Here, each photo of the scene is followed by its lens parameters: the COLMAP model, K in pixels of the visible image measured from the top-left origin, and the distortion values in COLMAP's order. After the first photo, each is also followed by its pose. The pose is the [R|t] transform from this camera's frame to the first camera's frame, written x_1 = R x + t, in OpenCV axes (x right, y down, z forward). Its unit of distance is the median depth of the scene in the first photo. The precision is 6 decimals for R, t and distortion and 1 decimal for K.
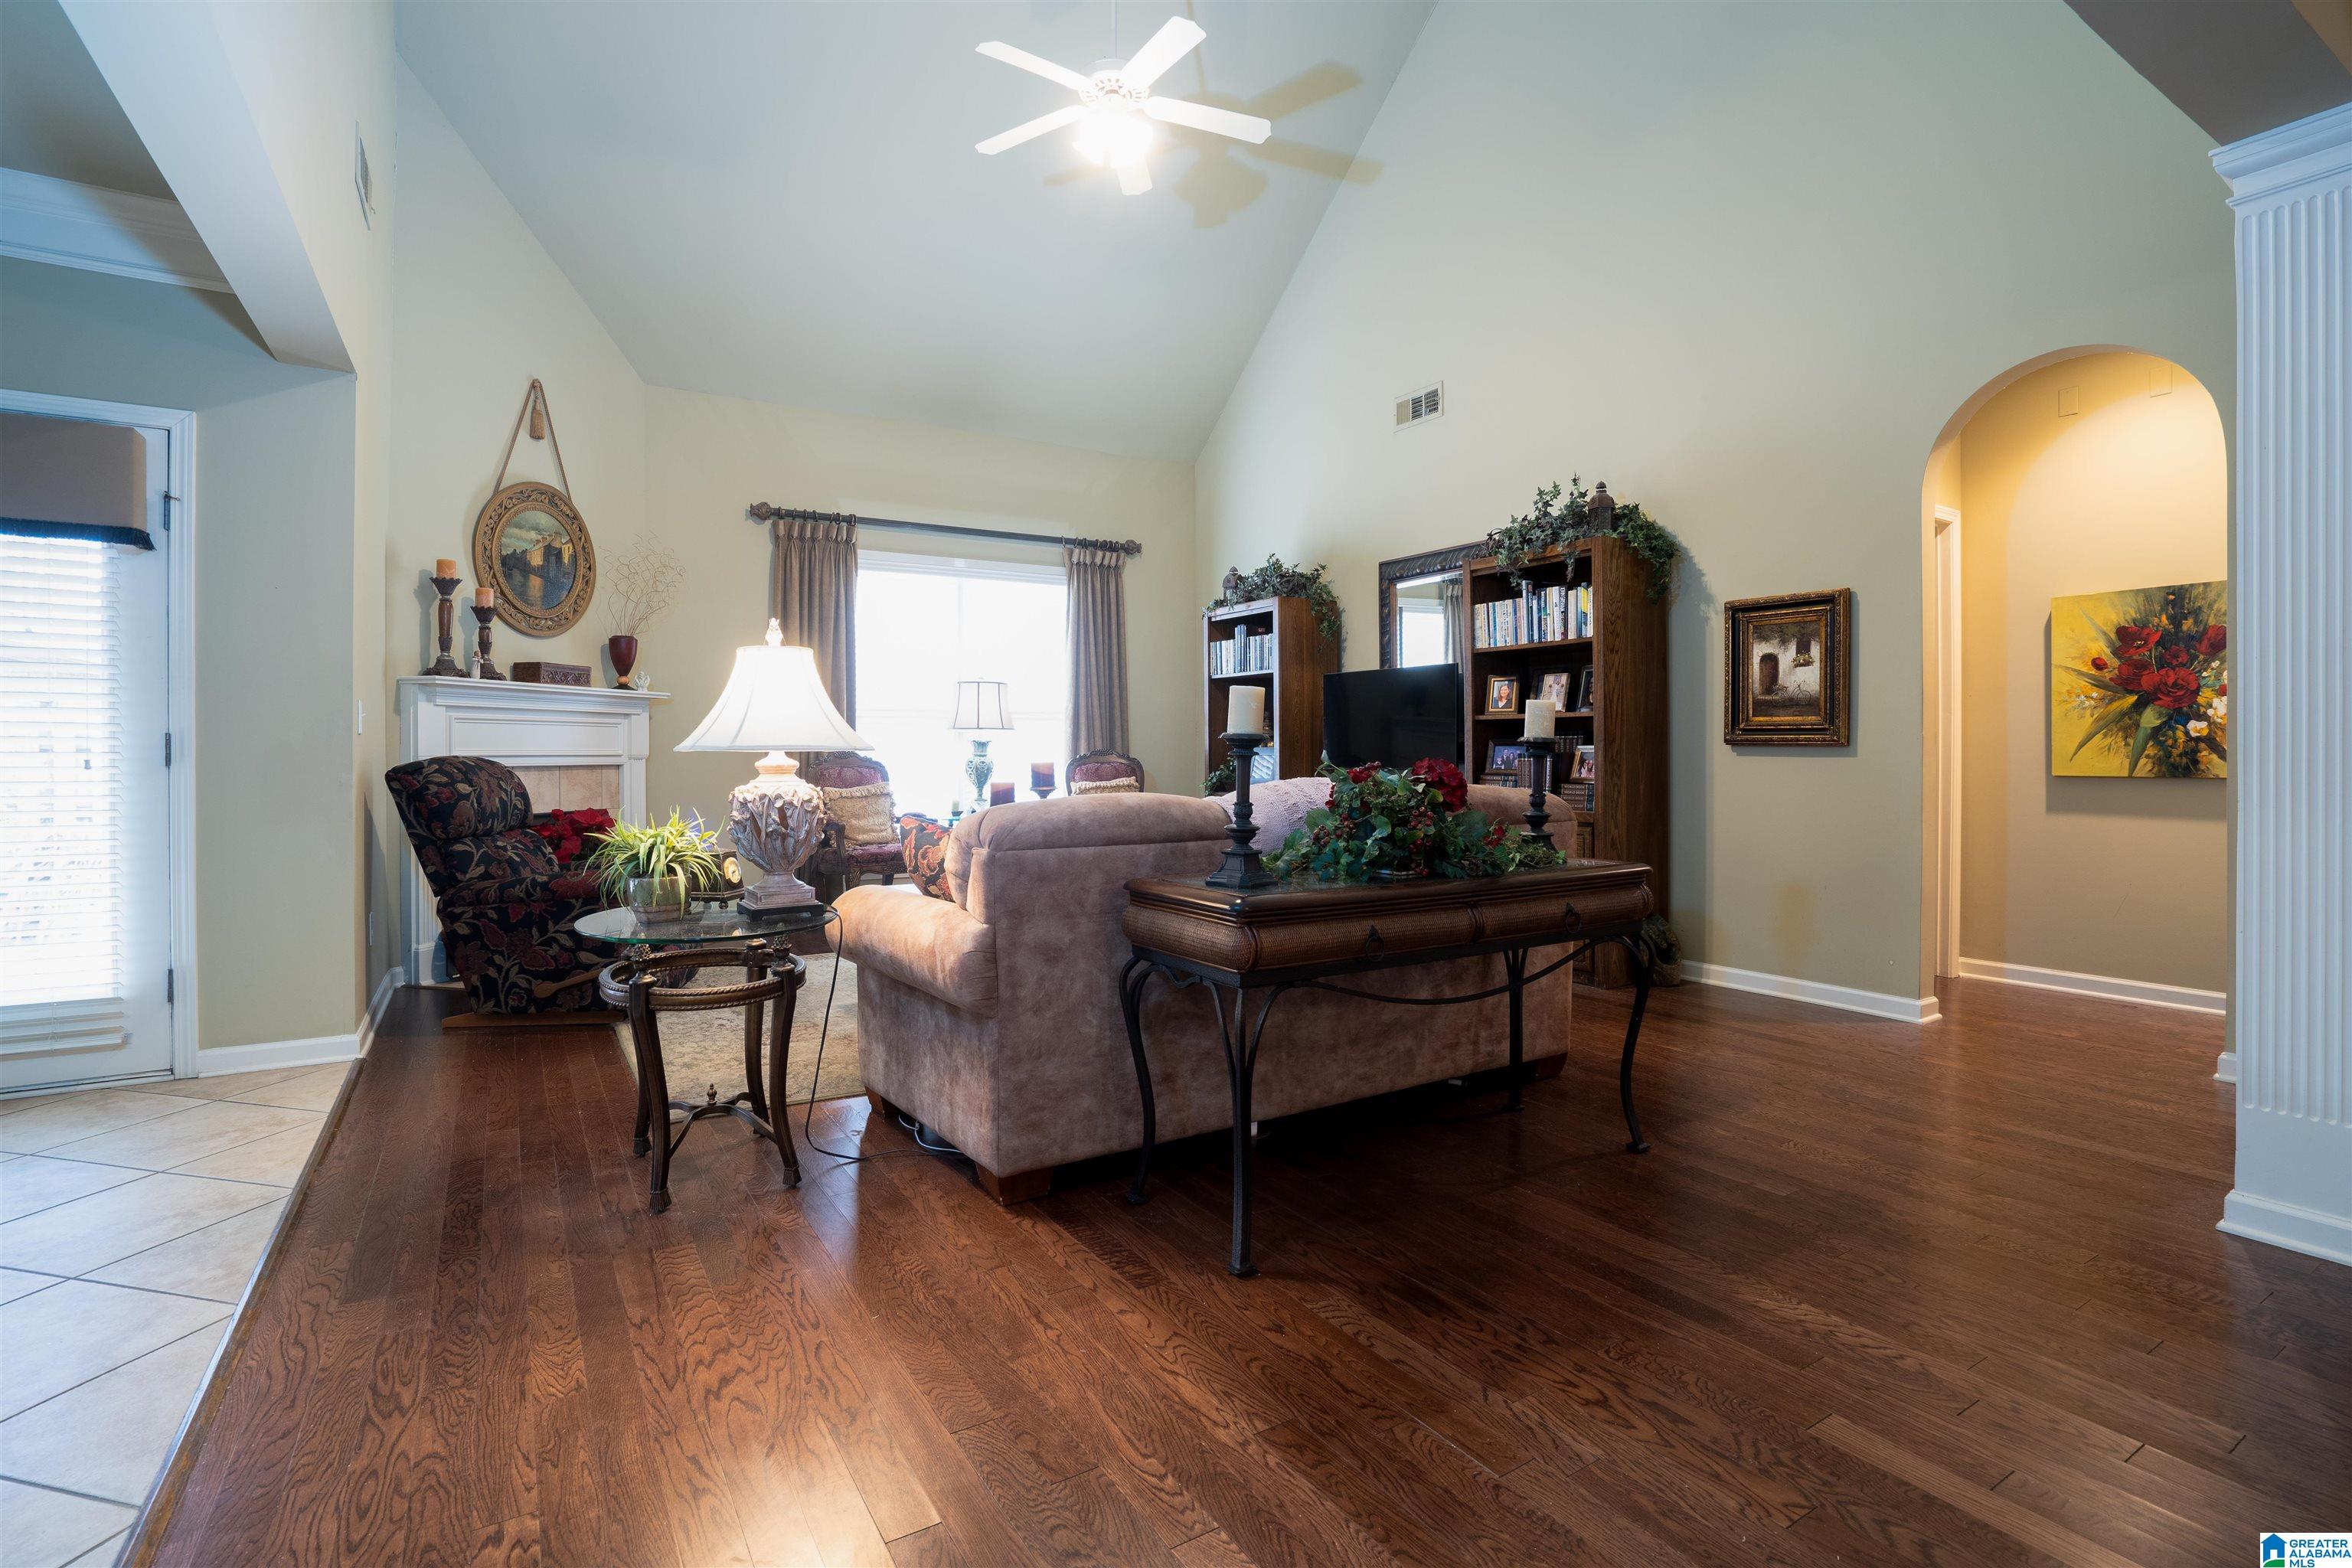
lens RADIAL K [[1110.9, 0, 1185.4], [0, 1110.9, 751.7], [0, 0, 1]] dist [-0.053035, 0.017479]
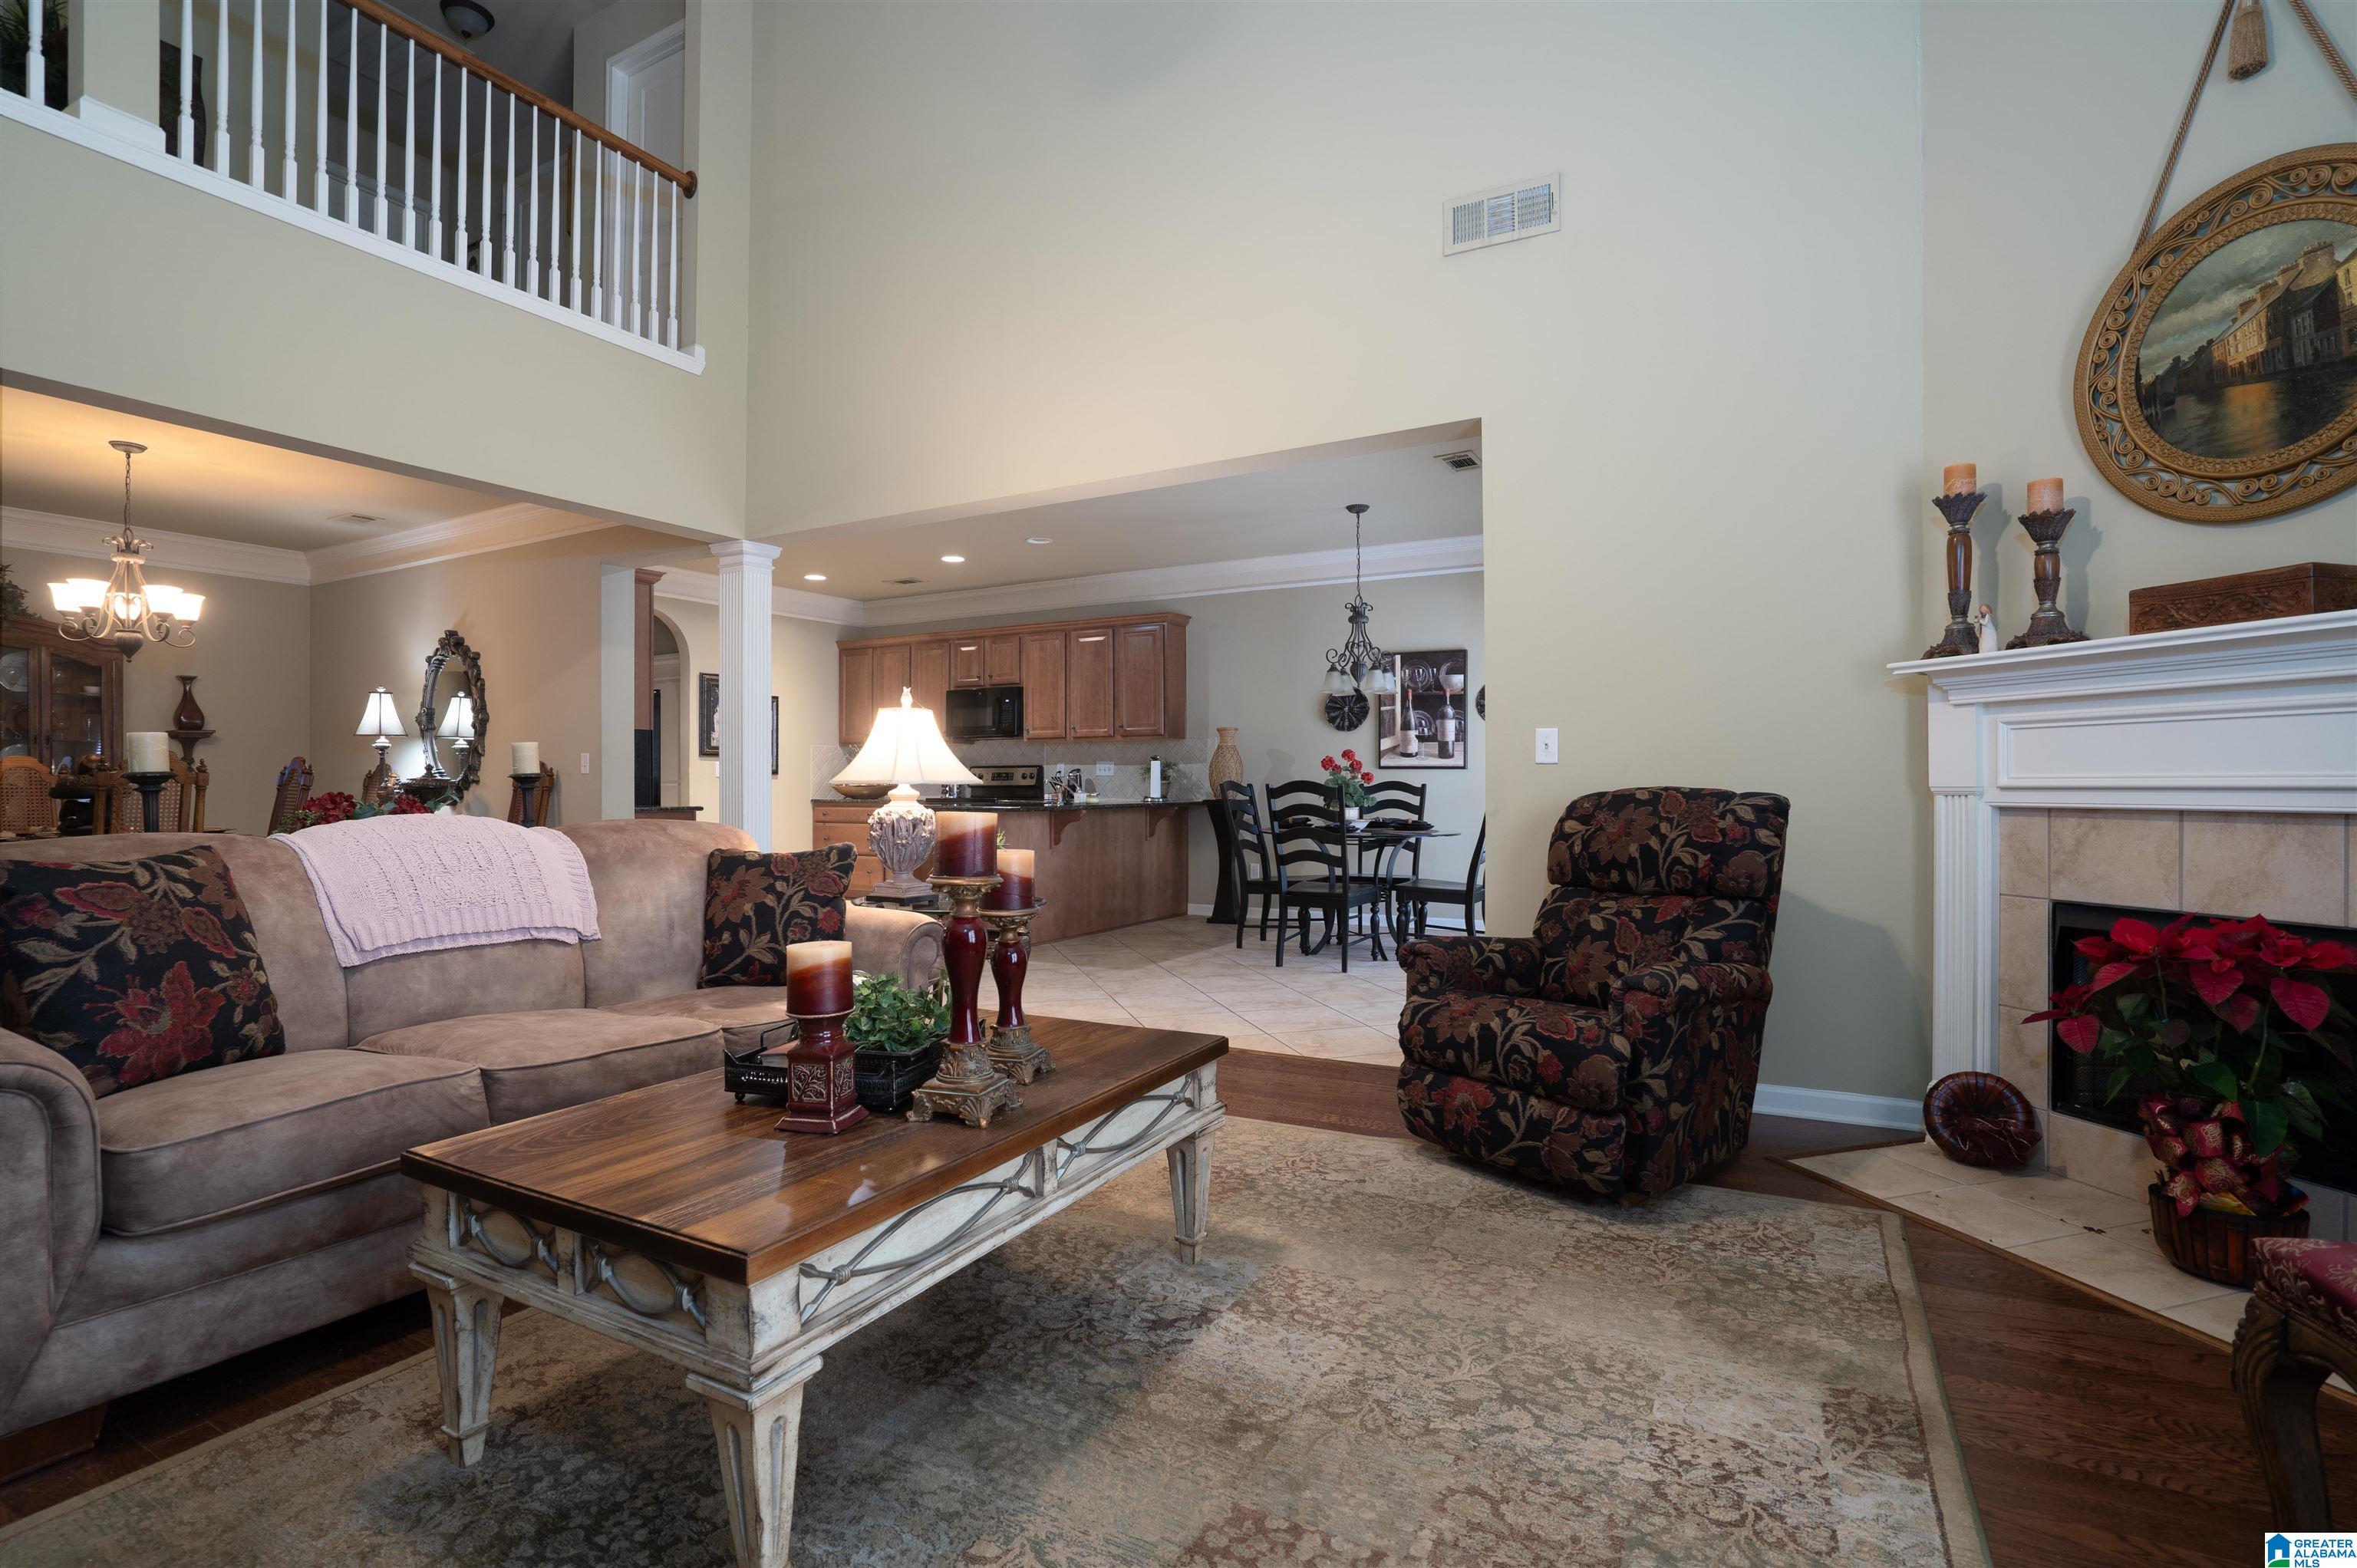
lens RADIAL K [[1113.2, 0, 1188.8], [0, 1113.2, 780.2], [0, 0, 1]] dist [-0.053035, 0.017479]
pose [[-0.875952, 0.002713, -0.482391, -0.005472], [0.003619, 0.999993, -0.000947, -0.000531], [0.482385, -0.002576, -0.875955, 1.257428]]
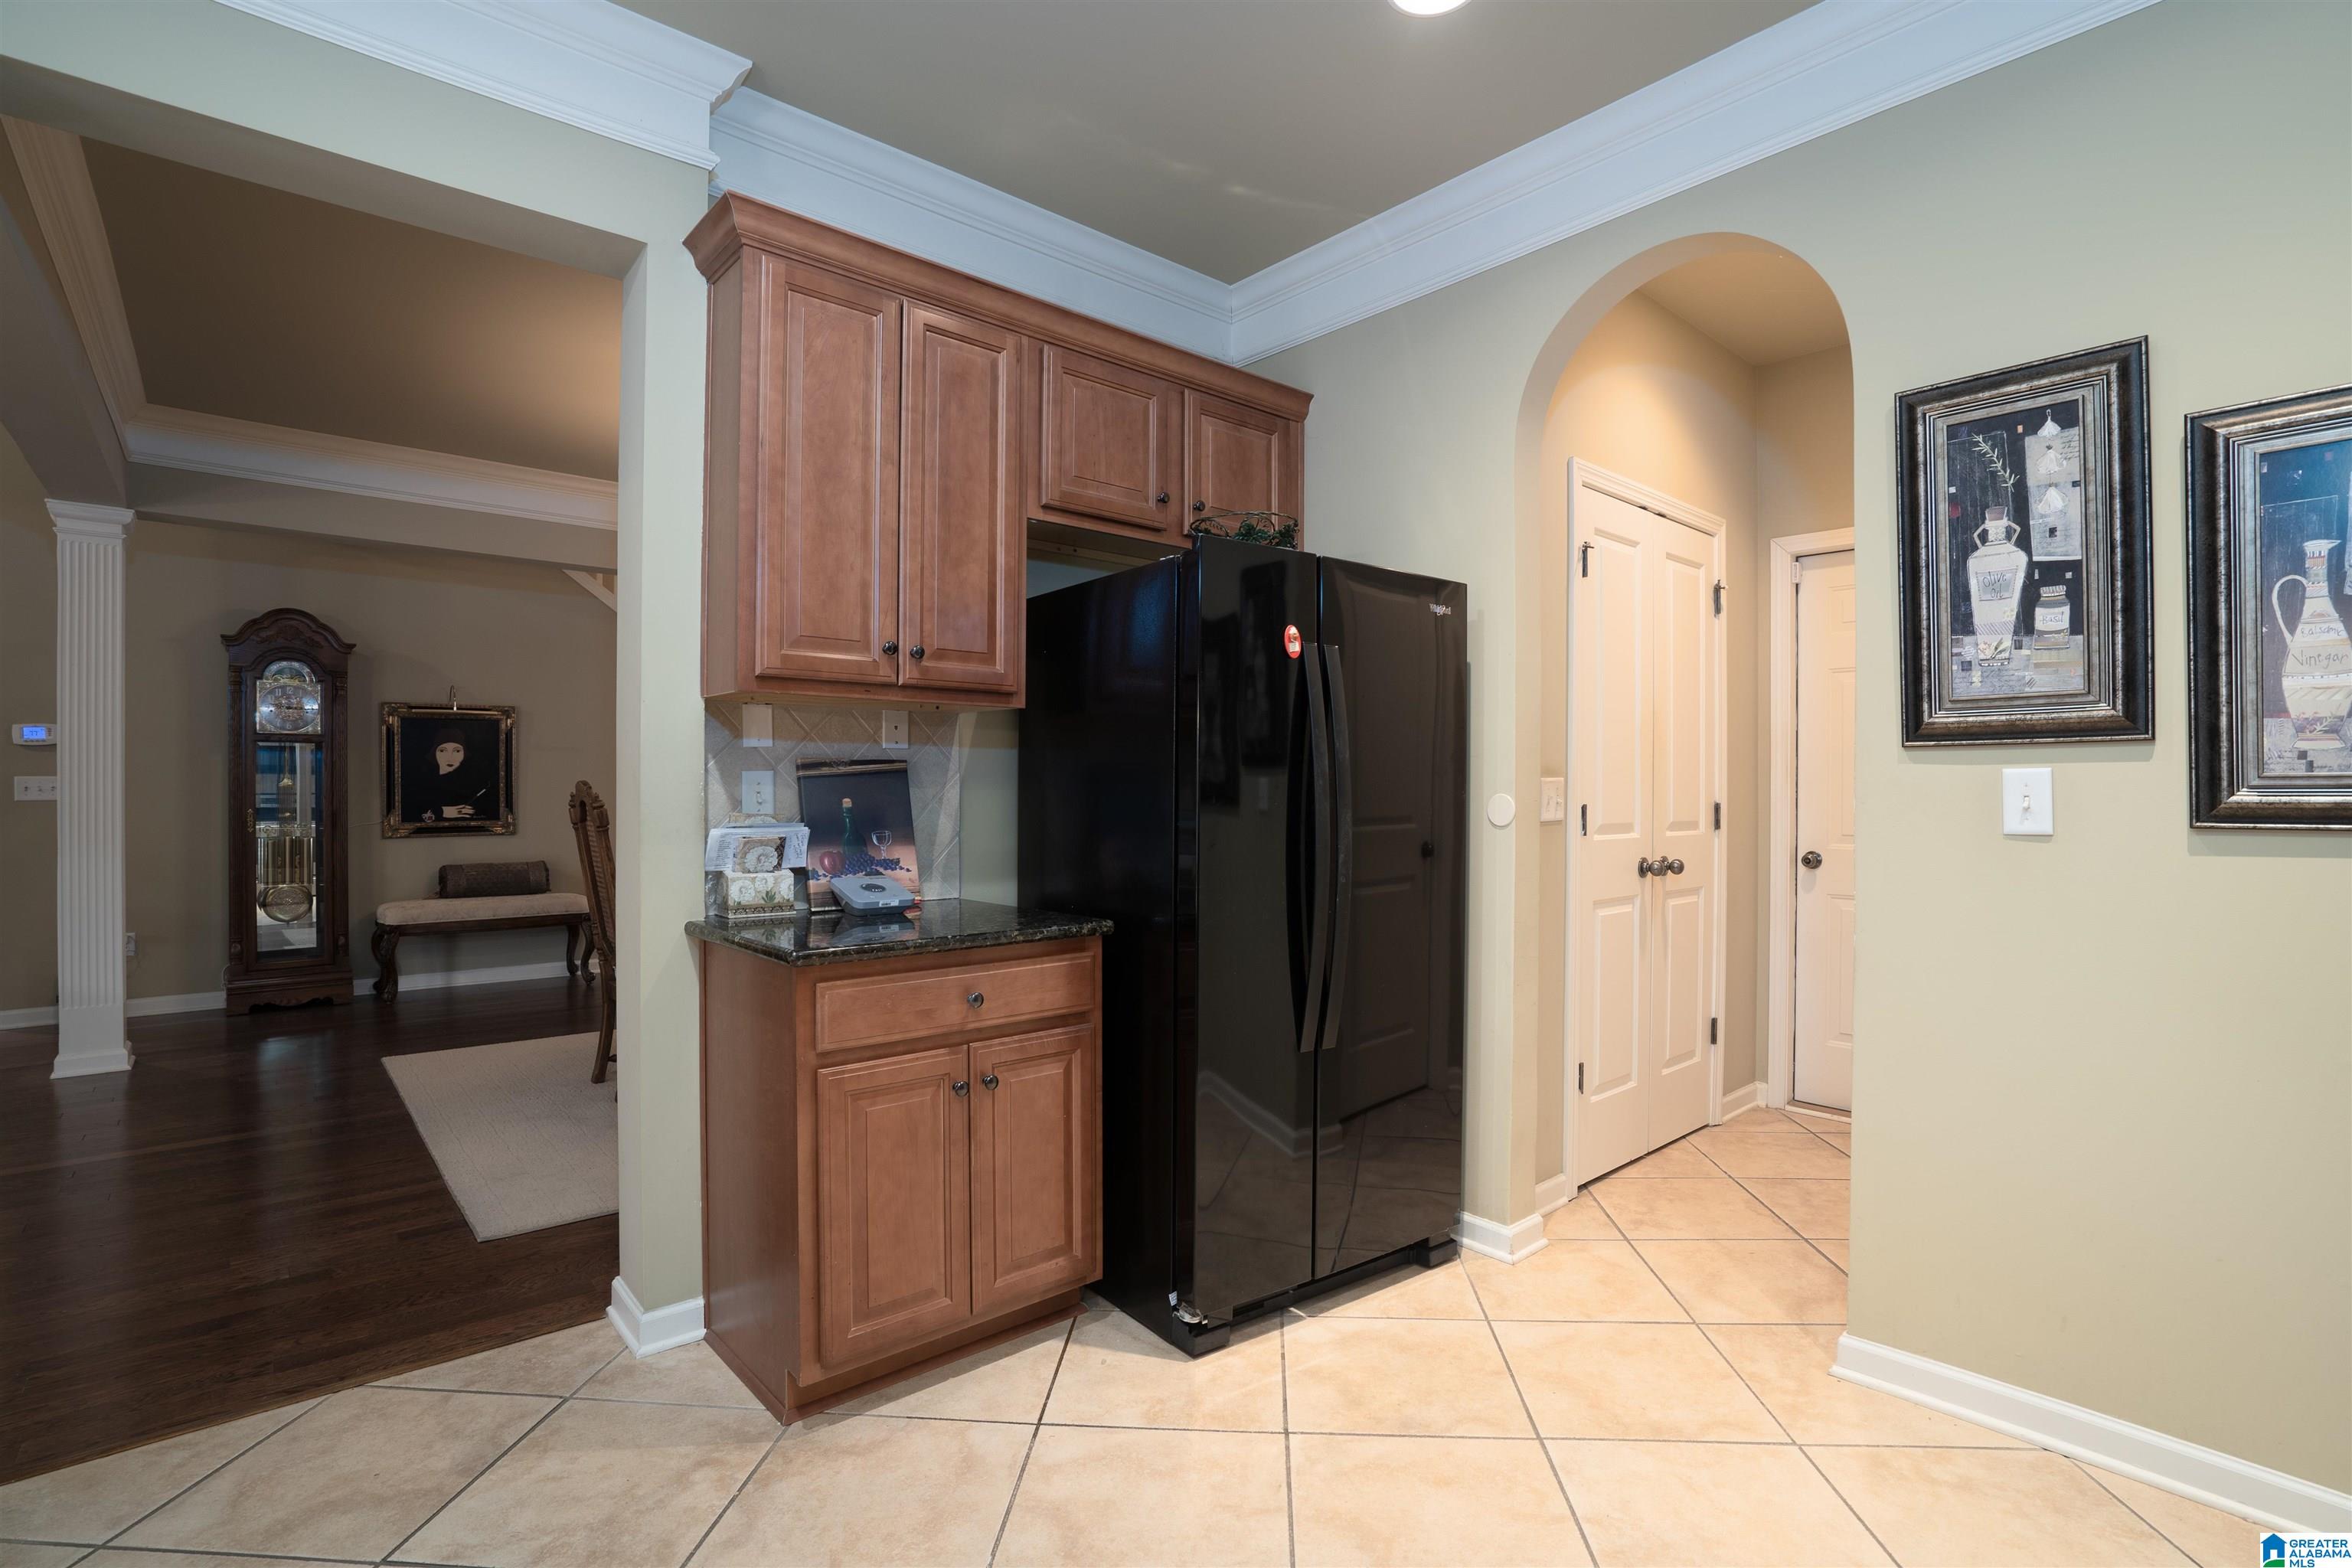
lens RADIAL K [[1110.9, 0, 1185.6], [0, 1110.9, 784.9], [0, 0, 1]] dist [-0.053035, 0.017479]
pose [[-0.169016, 0.003987, 0.985605, -0.517773], [-0.000803, 0.999991, -0.004182, -0.026598], [-0.985613, -0.001498, -0.169011, -0.286919]]
